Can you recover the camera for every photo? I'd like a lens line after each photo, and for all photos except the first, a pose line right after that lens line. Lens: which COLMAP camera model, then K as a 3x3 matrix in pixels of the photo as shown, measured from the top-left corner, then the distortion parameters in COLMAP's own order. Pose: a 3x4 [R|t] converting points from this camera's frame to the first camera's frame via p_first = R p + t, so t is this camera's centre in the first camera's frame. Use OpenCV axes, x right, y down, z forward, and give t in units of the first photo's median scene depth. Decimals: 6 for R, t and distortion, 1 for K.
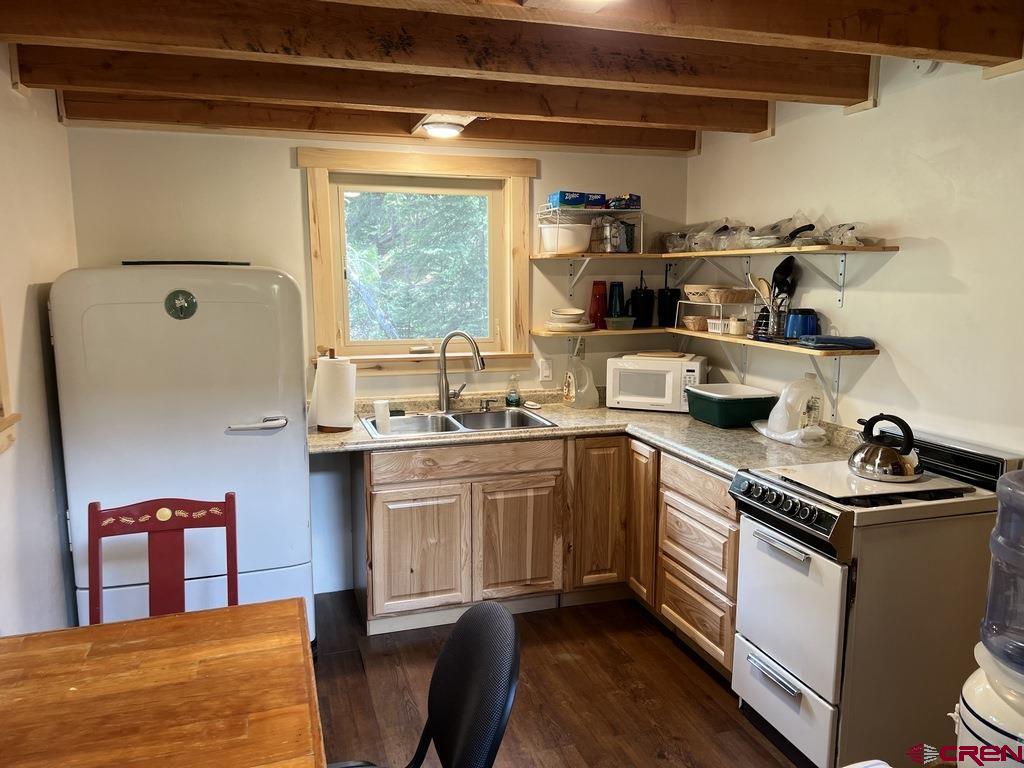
lens RADIAL K [[769.4, 0, 505.7], [0, 769.4, 398.4], [0, 0, 1]] dist [0.031867, -0.021065]
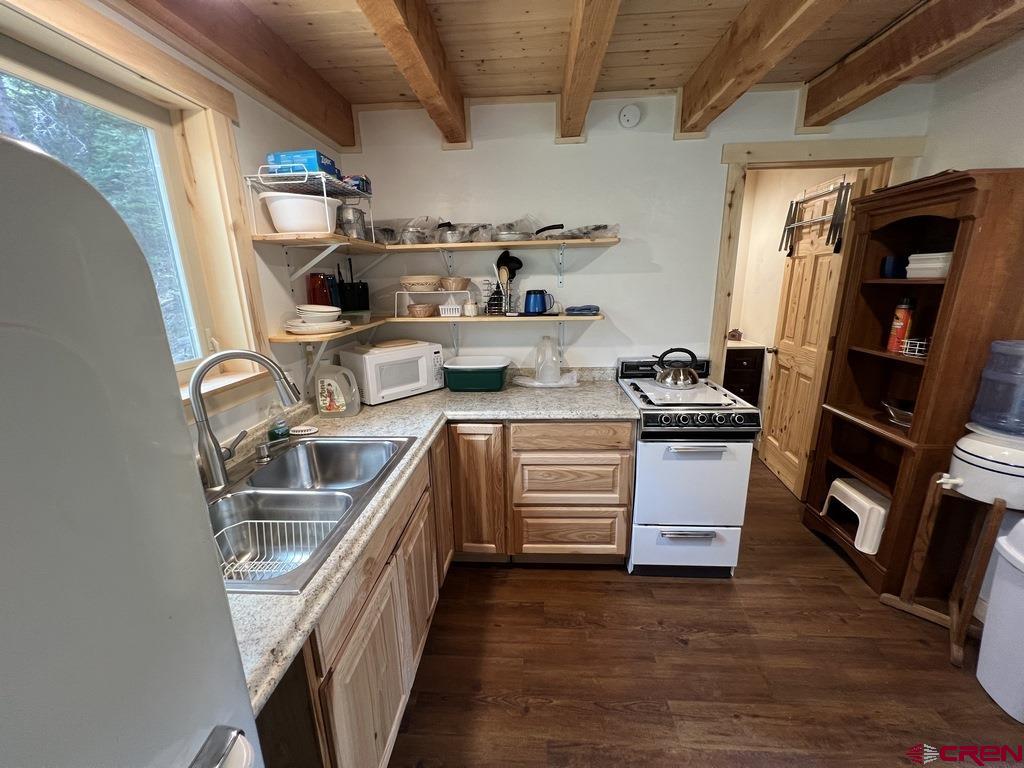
lens RADIAL K [[412.1, 0, 512.3], [0, 412.1, 386.1], [0, 0, 1]] dist [-0.000429, 0.000138]
pose [[0.351724, -0.241651, 0.904376, -0.293205], [0.172081, 0.966333, 0.191281, -0.087598], [-0.920151, 0.088348, 0.381466, 0.694500]]
